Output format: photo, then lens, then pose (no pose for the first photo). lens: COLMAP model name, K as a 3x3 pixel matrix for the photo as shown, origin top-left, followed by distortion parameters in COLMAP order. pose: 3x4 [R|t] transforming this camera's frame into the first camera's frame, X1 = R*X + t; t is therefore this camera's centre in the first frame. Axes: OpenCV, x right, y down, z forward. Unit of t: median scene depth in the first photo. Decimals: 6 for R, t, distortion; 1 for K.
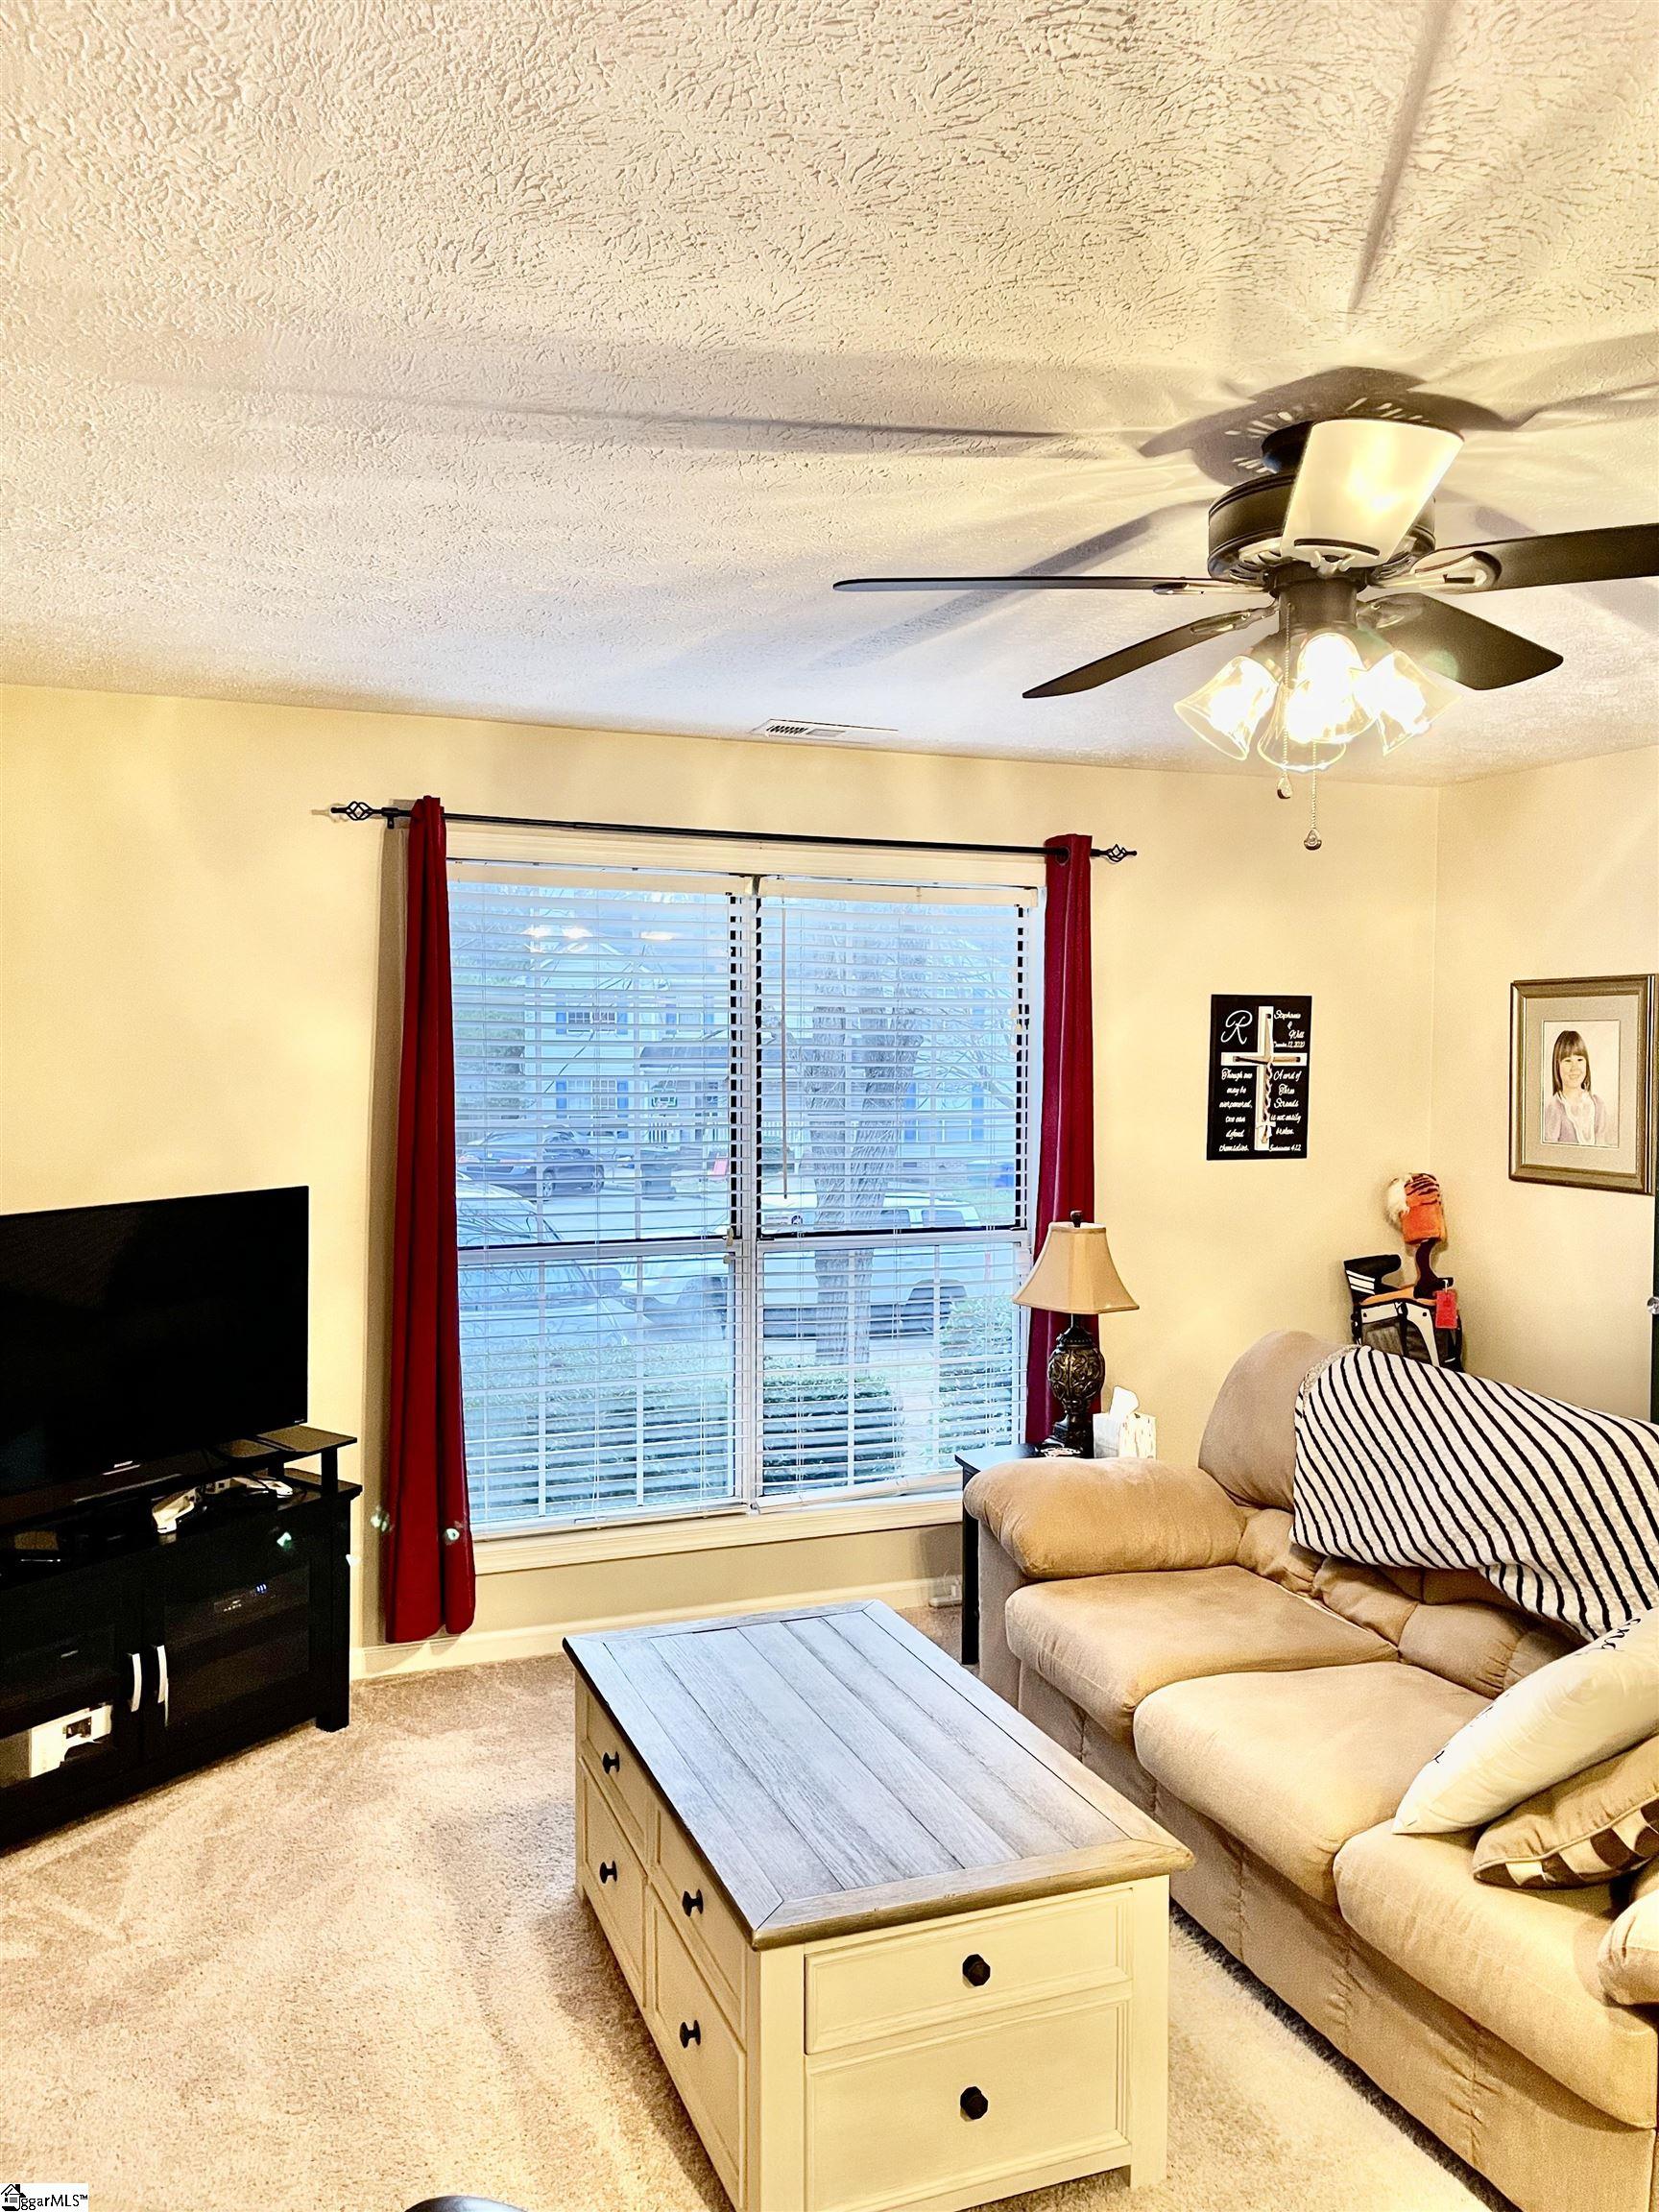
lens RADIAL K [[1671.4, 0, 829.5], [0, 1671.4, 1106.7], [0, 0, 1]] dist [0.035404, -0.011836]
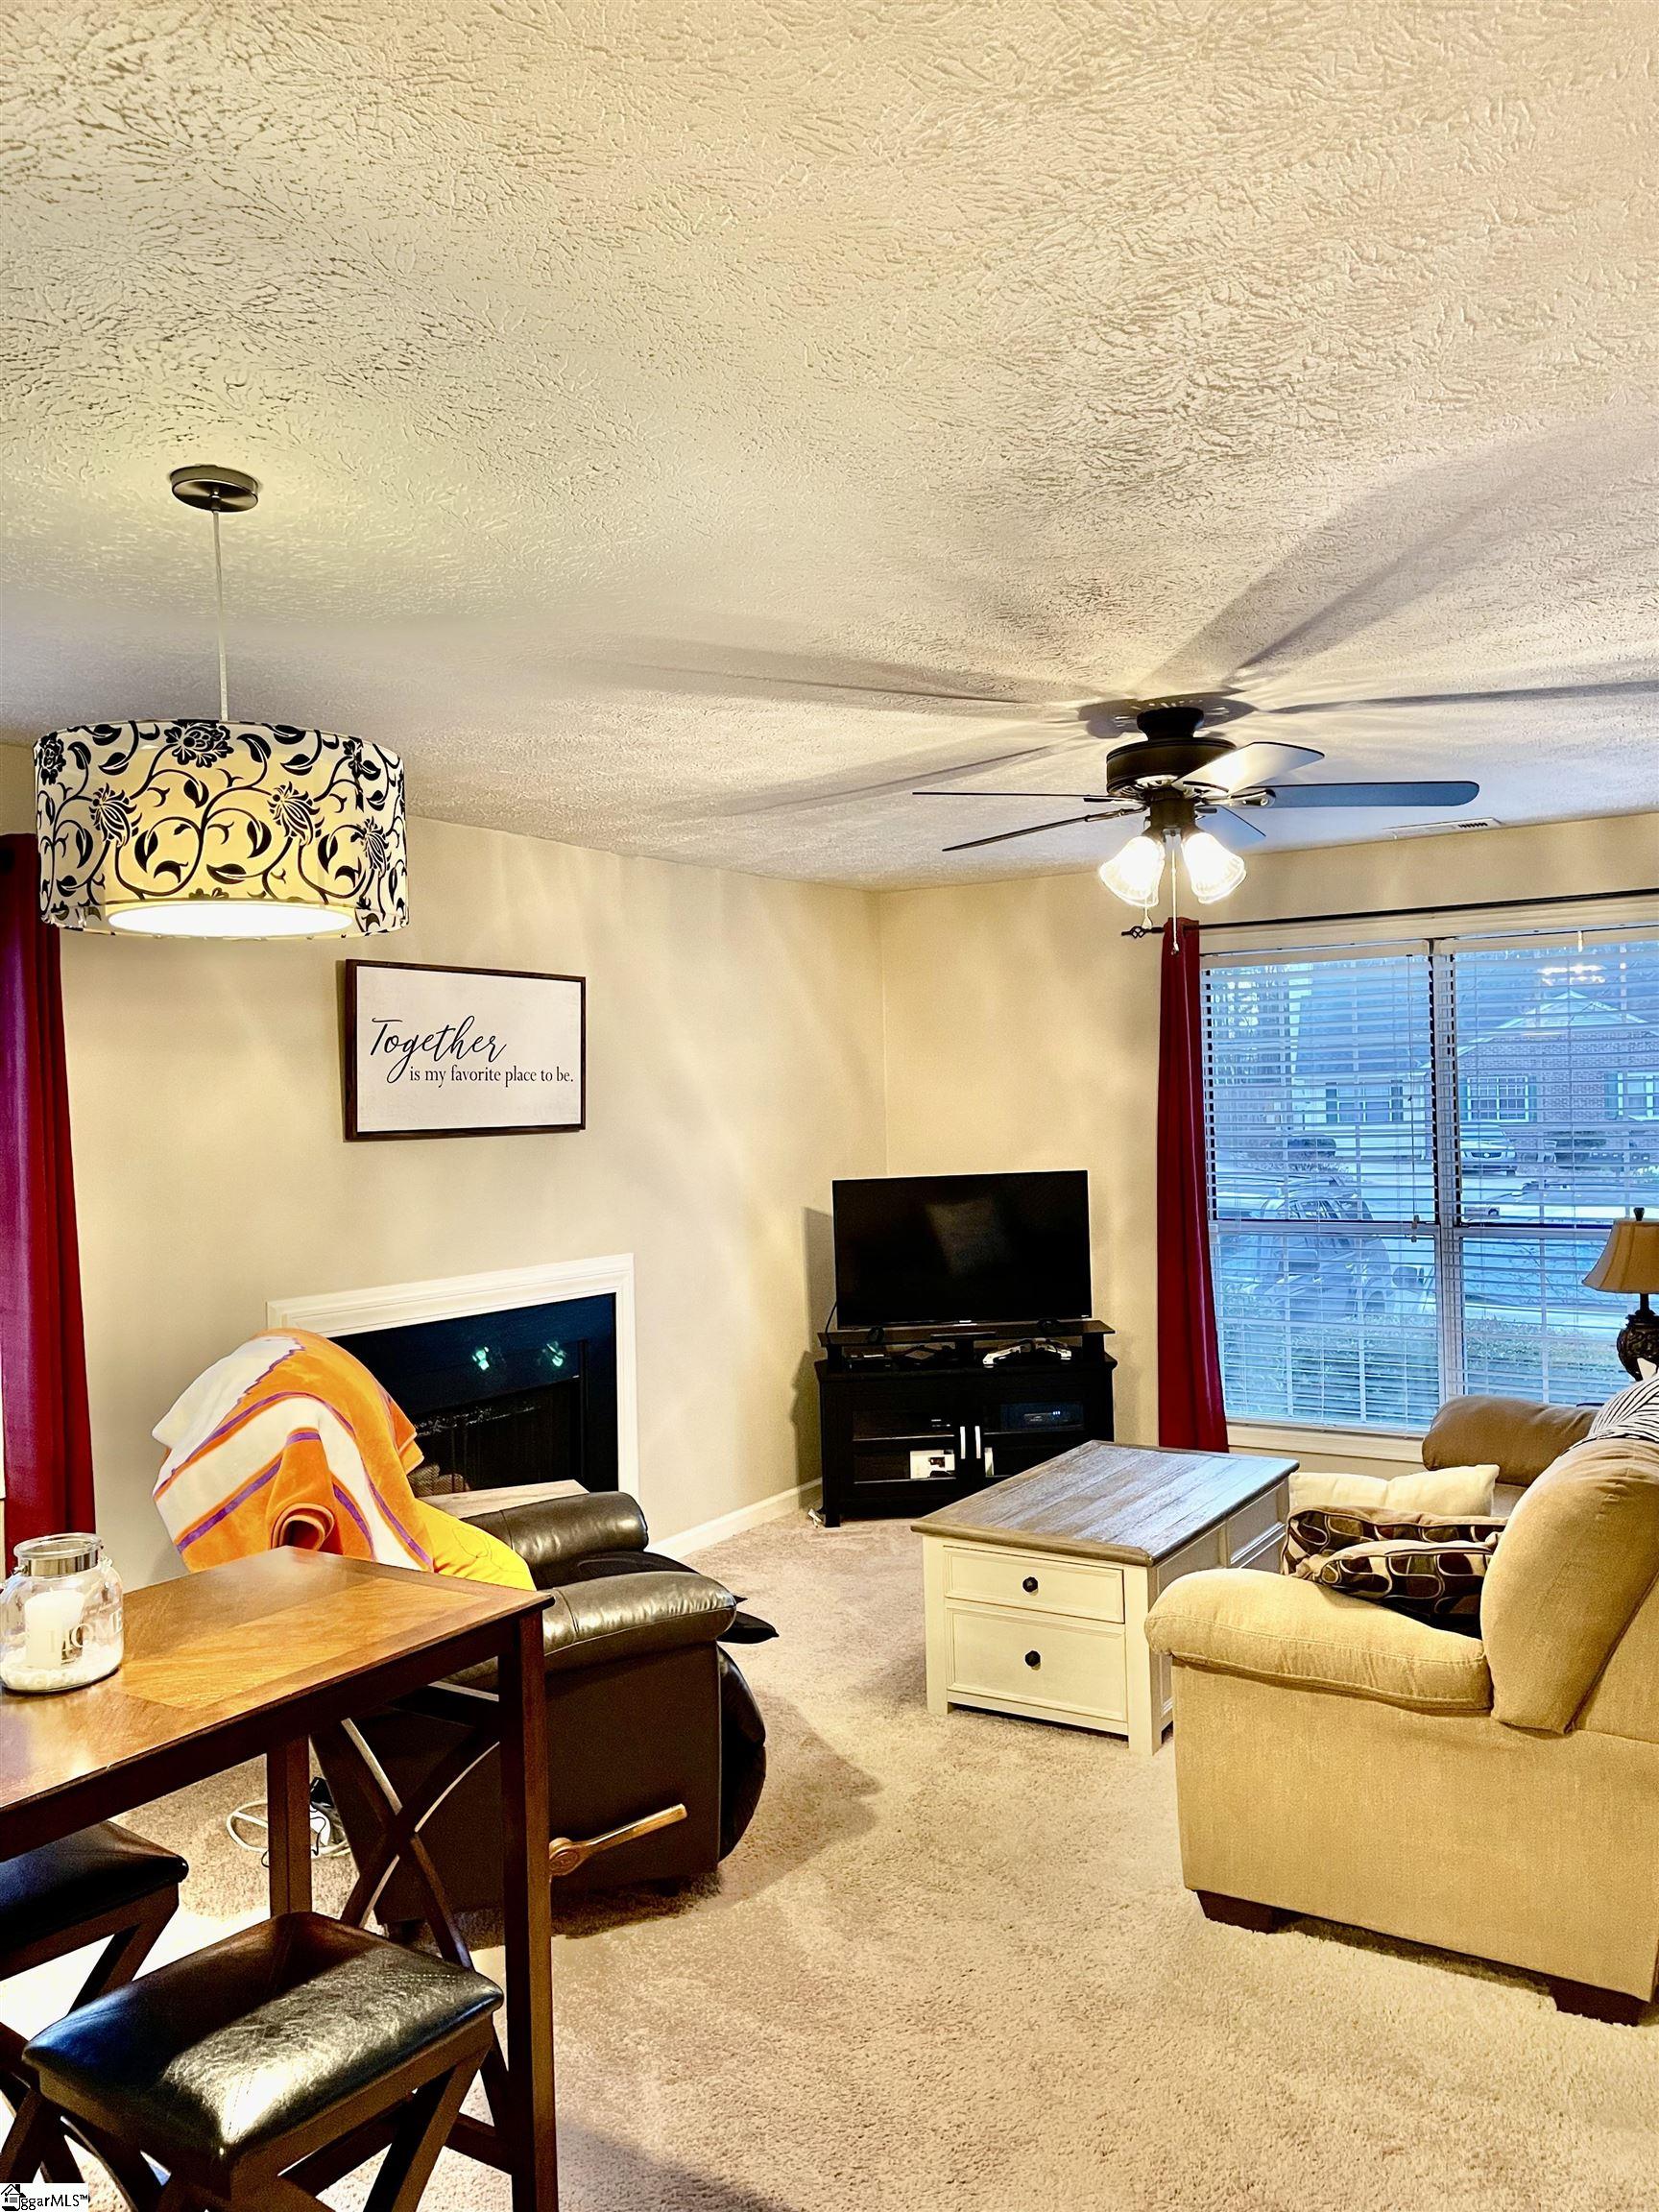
lens RADIAL K [[1671.4, 0, 846.0], [0, 1671.4, 1105.0], [0, 0, 1]] dist [0.035404, -0.011836]
pose [[0.585336, -0.024269, -0.810428, 0.896302], [0.001337, 0.999579, -0.028968, 0.030959], [0.810790, 0.015873, 0.585122, -0.137468]]
